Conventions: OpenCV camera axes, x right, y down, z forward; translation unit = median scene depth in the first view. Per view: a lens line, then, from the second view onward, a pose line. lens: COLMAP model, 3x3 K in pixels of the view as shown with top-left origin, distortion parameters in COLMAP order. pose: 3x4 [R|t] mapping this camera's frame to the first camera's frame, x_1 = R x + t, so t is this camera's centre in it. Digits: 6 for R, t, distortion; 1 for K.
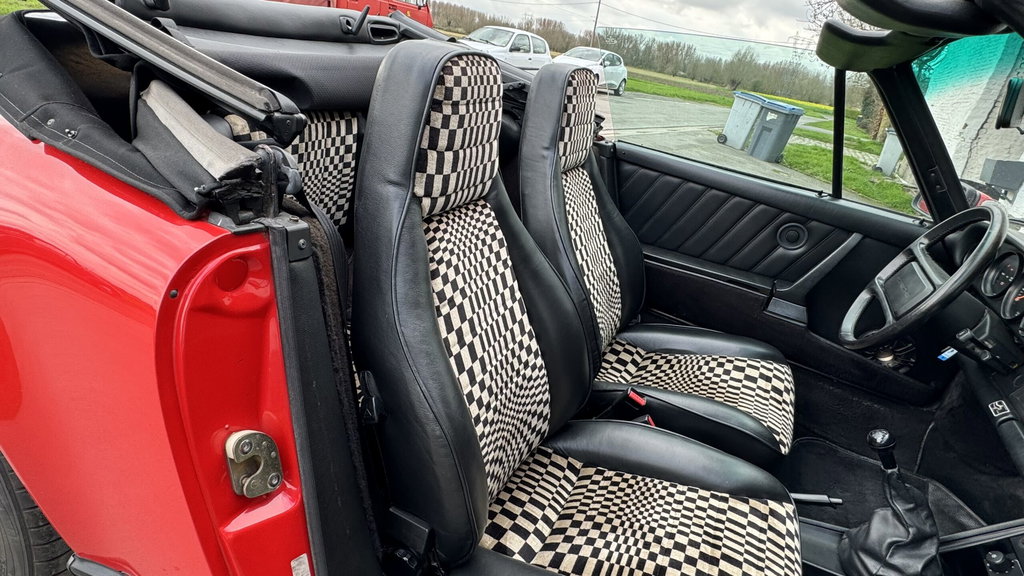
lens RADIAL K [[557.3, 0, 512.0], [0, 557.3, 288.0], [0, 0, 1]] dist [0.002903, -0.002080]
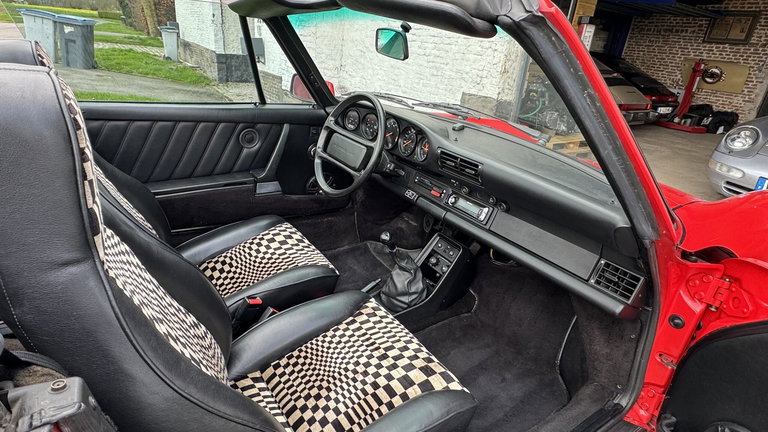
lens RADIAL K [[418.0, 0, 384.0], [0, 418.0, 216.0], [0, 0, 1]] dist [0.002903, -0.002080]
pose [[0.510246, -0.452253, 0.731517, -0.248351], [0.348044, 0.886395, 0.305238, -0.173493], [-0.786457, 0.098854, 0.609683, 0.170729]]
